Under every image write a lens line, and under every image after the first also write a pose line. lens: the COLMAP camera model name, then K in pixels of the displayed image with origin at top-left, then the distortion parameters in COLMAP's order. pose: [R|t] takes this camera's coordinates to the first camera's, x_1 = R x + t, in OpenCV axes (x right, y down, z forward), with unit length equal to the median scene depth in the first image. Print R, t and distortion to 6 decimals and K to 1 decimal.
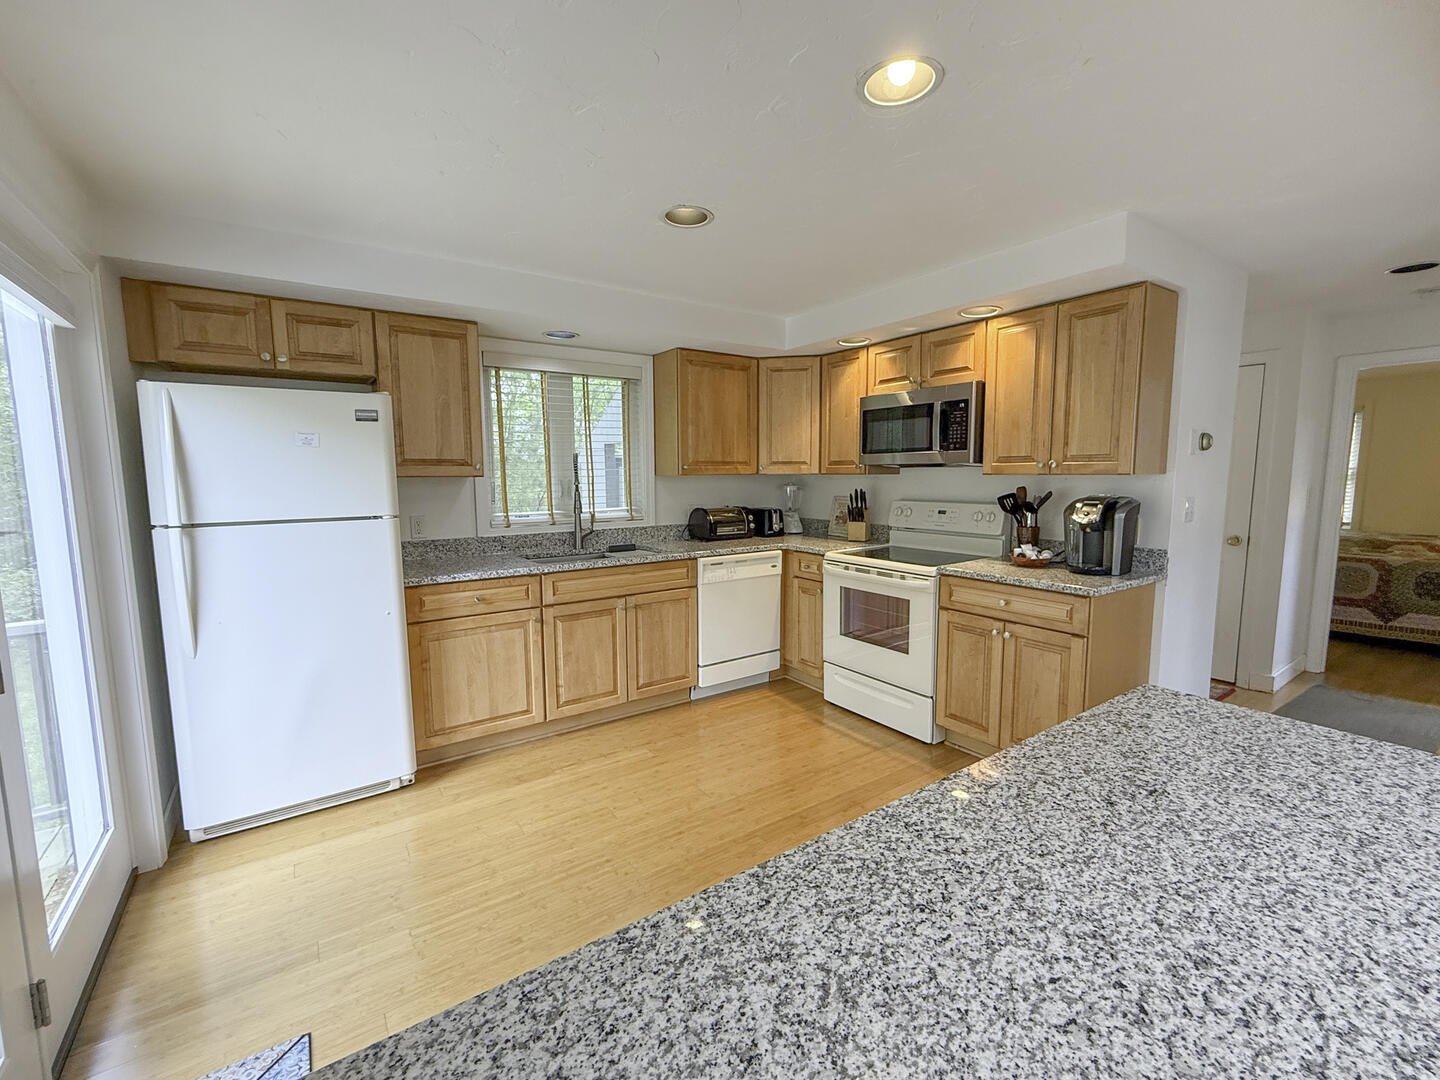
lens RADIAL K [[609.4, 0, 717.3], [0, 609.4, 538.9], [0, 0, 1]] dist [0.000389, -0.000138]
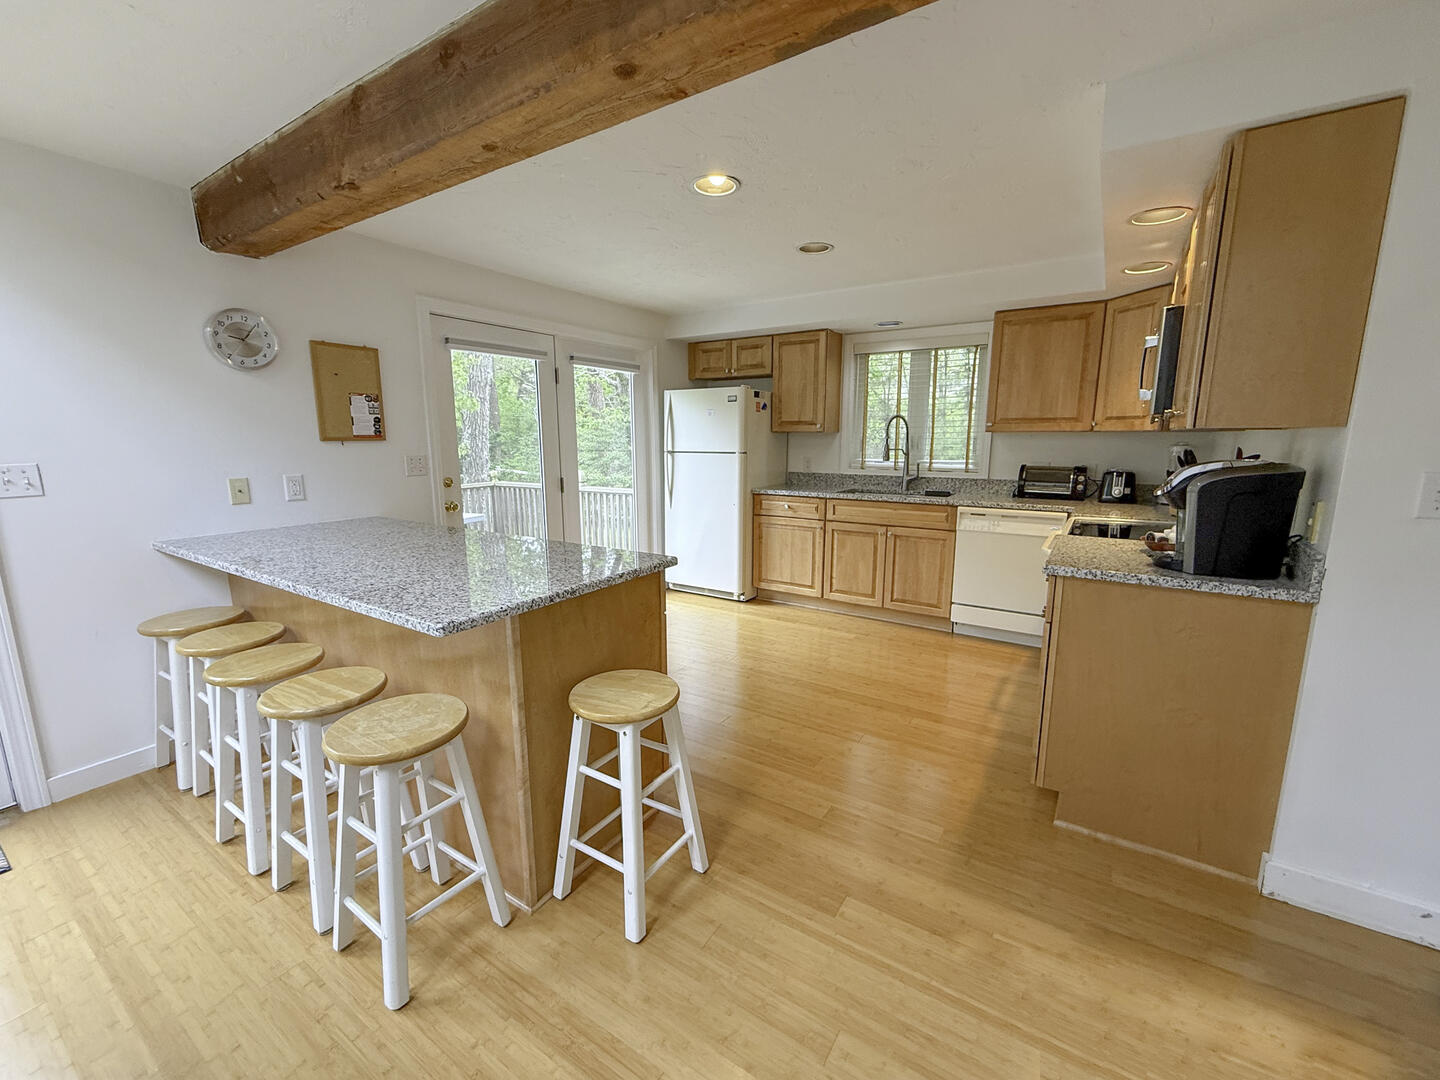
lens RADIAL K [[577.8, 0, 719.1], [0, 577.8, 538.3], [0, 0, 1]] dist [0.001486, -0.000139]
pose [[0.390075, 0.168879, -0.905164, 0.875197], [-0.101611, 0.984928, 0.139972, -0.016790], [0.915160, 0.037375, 0.401355, 0.195142]]
